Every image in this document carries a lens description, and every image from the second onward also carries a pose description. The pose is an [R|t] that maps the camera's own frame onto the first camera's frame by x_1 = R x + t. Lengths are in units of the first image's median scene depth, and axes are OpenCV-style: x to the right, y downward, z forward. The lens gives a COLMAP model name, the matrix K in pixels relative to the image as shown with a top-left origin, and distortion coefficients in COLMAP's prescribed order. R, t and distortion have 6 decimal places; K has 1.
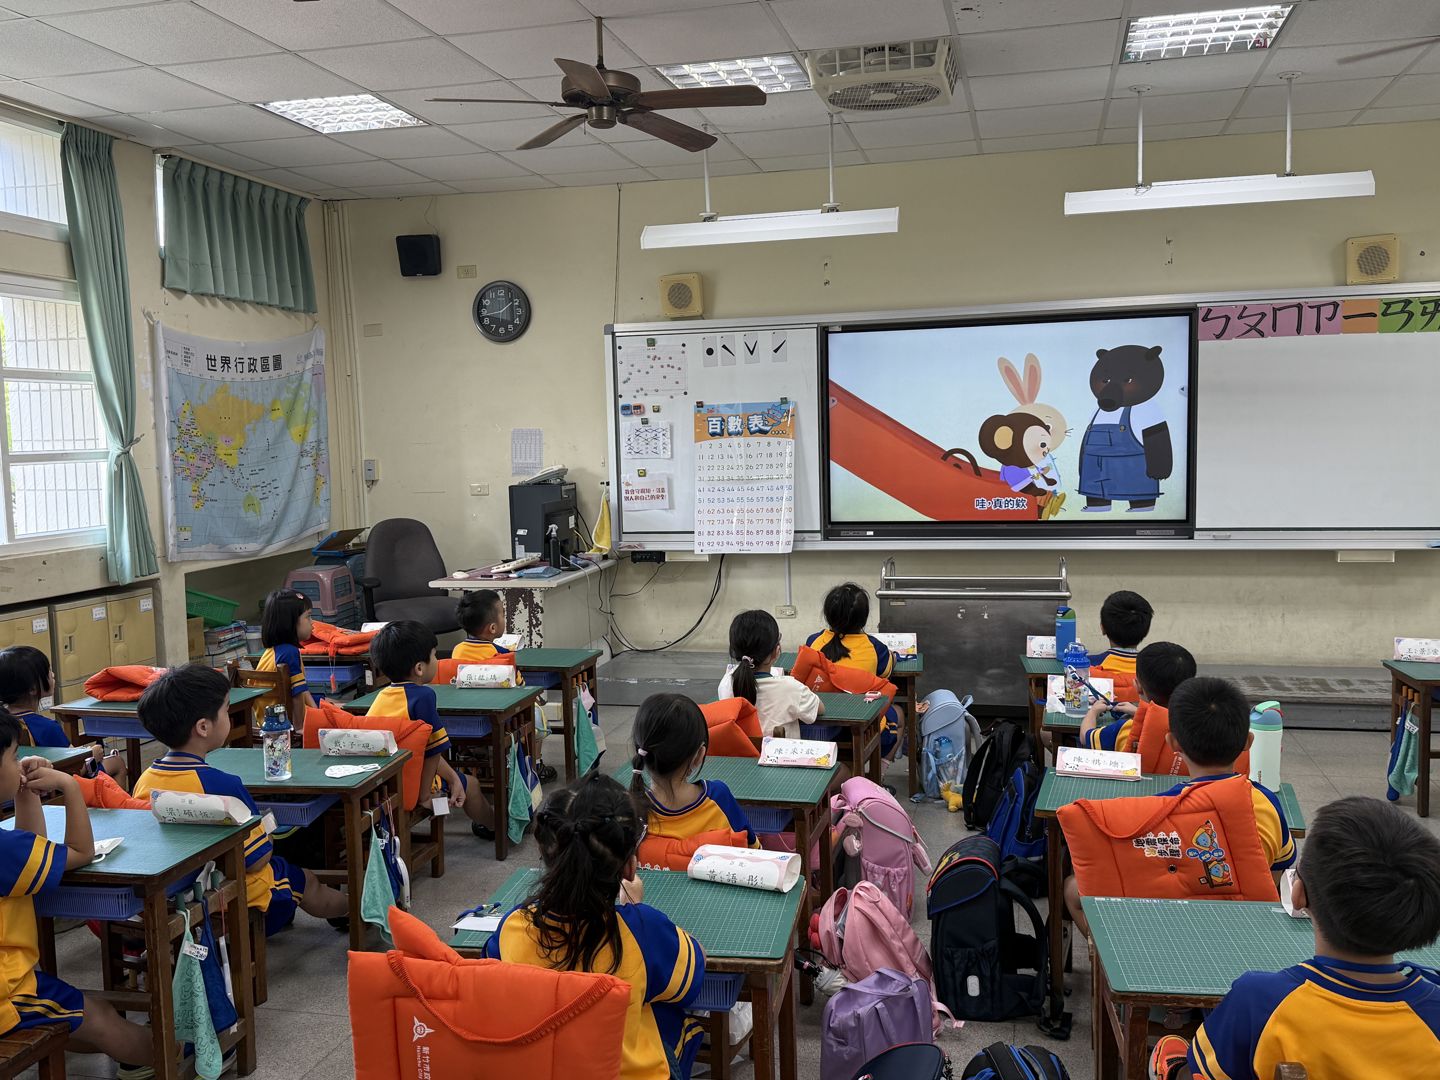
lens RADIAL K [[1250.8, 0, 708.8], [0, 1250.8, 541.7], [0, 0, 1]] dist [0.105148, -0.191792]
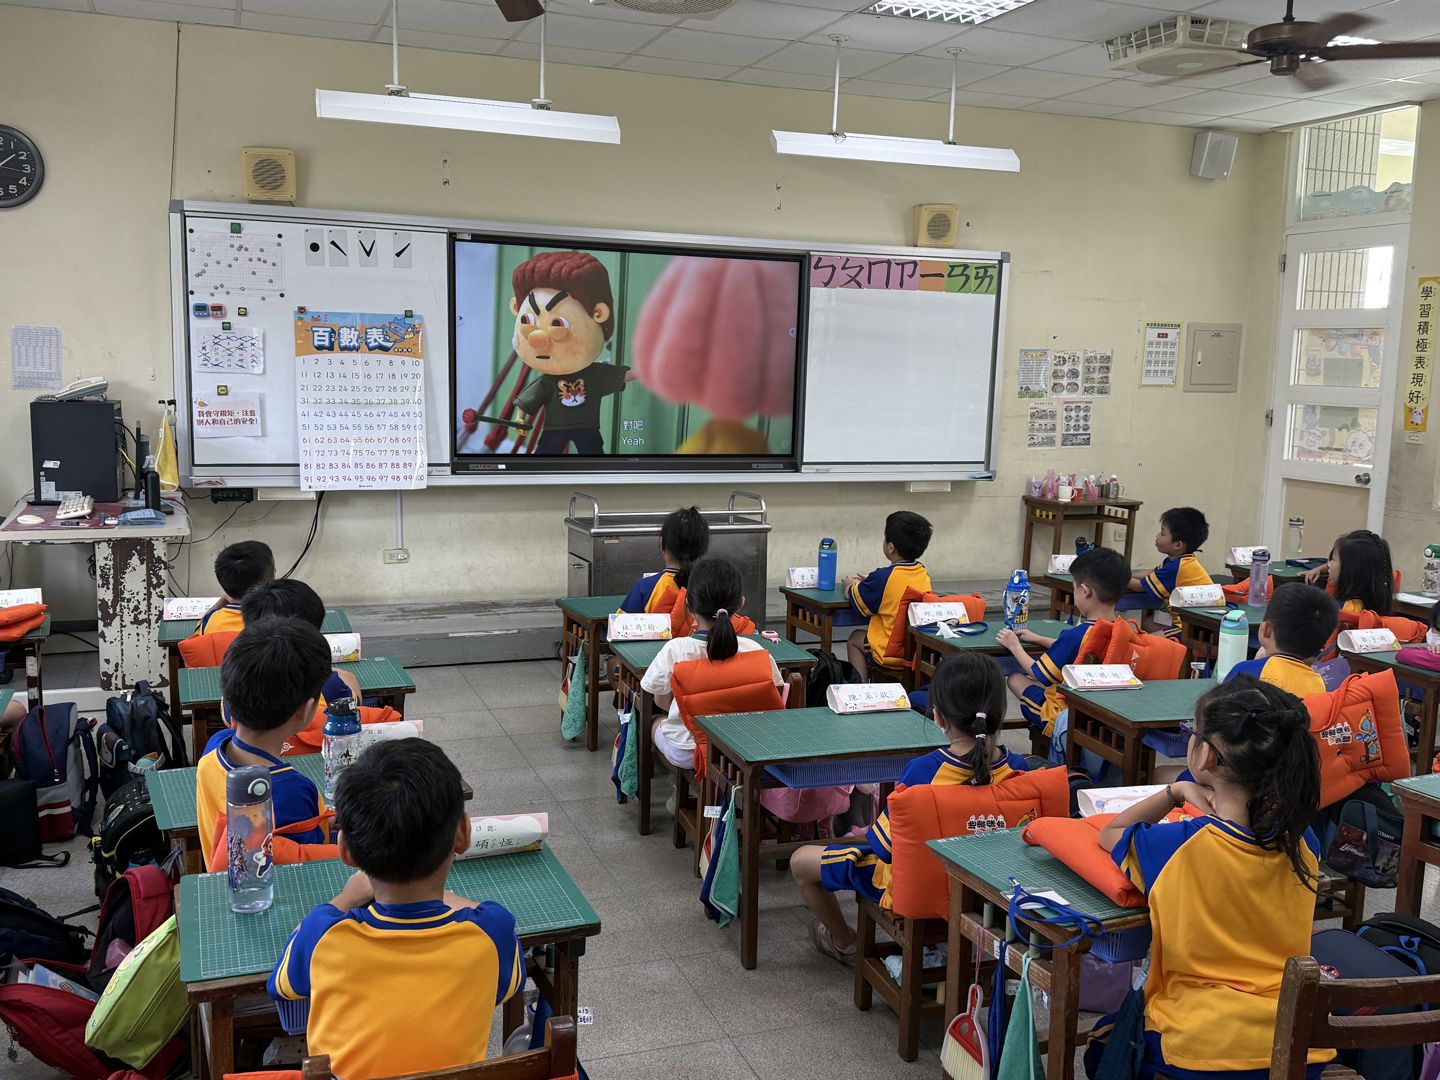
lens RADIAL K [[1325.6, 0, 717.0], [0, 1325.6, 543.7], [0, 0, 1]] dist [0.099545, 0.000000]
pose [[0.815743, -0.034930, 0.577359, -0.325160], [0.003011, 0.998418, 0.056150, -0.004724], [-0.578407, -0.044065, 0.814557, 0.117285]]
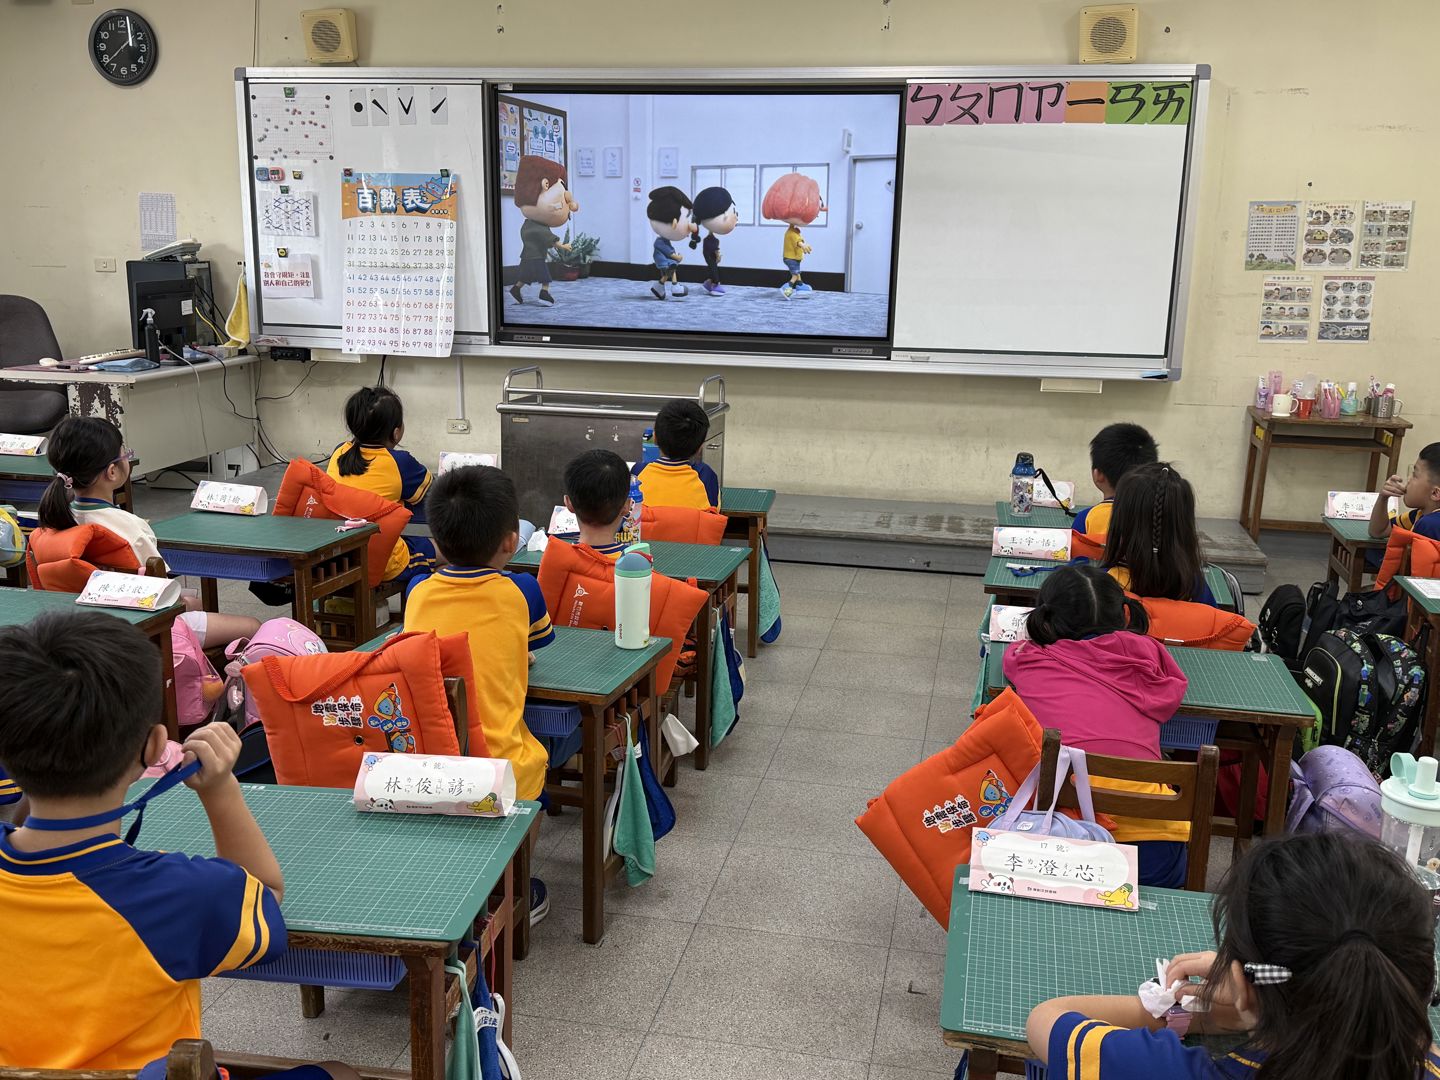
lens RADIAL K [[1361.5, 0, 713.9], [0, 1361.5, 548.2], [0, 0, 1]] dist [0.064690, 0.000000]
pose [[0.997856, 0.033500, 0.056225, 0.208239], [-0.041111, 0.989270, 0.140198, -0.000052], [-0.050925, -0.142209, 0.988526, 0.047403]]
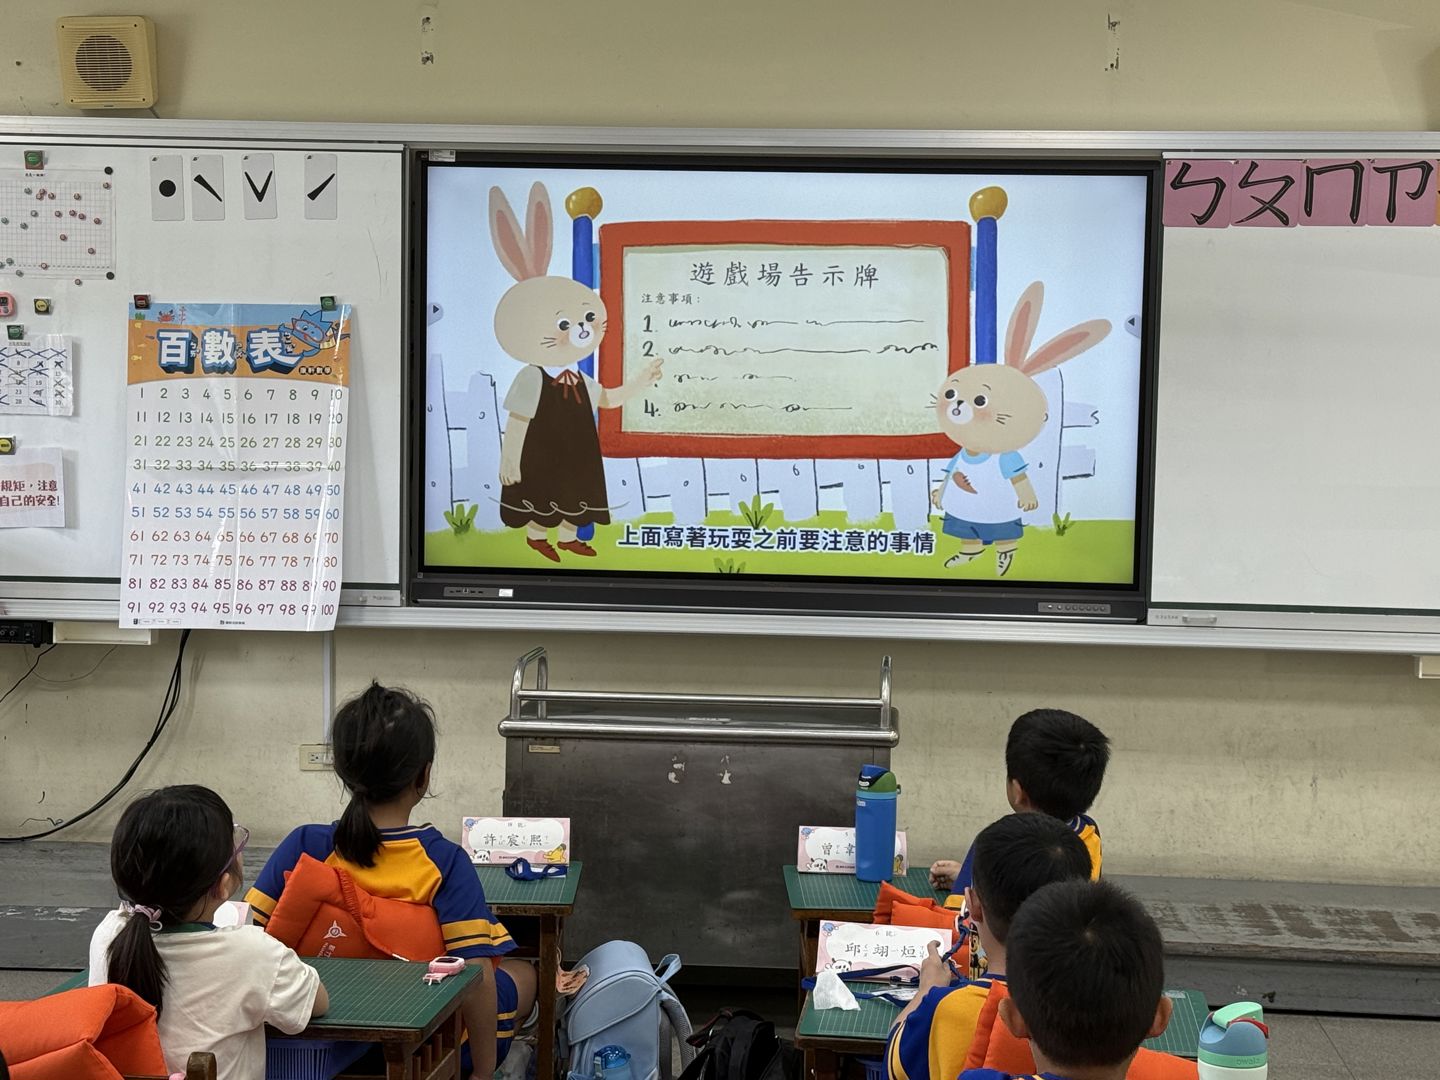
lens RADIAL K [[2526.8, 0, 724.9], [0, 2526.8, 521.4], [0, 0, 1]] dist [0.151711, 0.000000]
pose [[0.982702, 0.031976, 0.182411, 0.037317], [-0.027167, 0.999216, -0.028805, -0.008969], [-0.183189, 0.023351, 0.982800, 0.050619]]
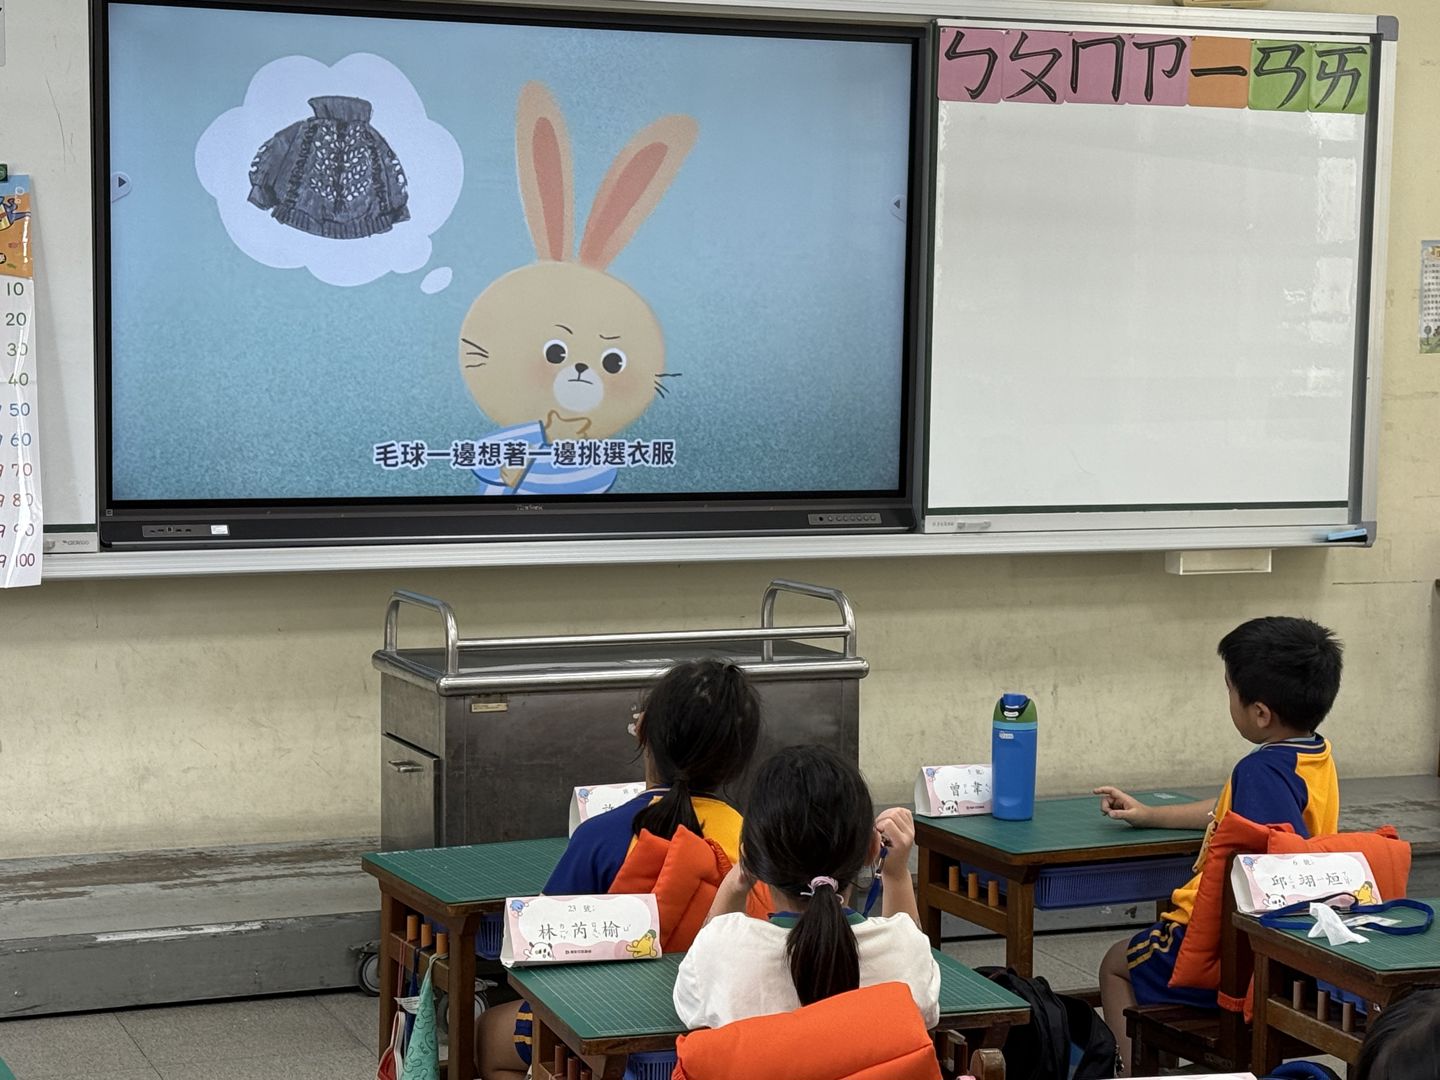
lens RADIAL K [[2948.4, 0, 722.8], [0, 2948.4, 540.0], [0, 0, 1]] dist [0.148769, 0.000000]
pose [[0.805325, -0.017944, 0.592562, -0.305657], [0.016185, 0.999835, 0.008279, -0.009184], [-0.592613, 0.002923, 0.805482, 0.178743]]
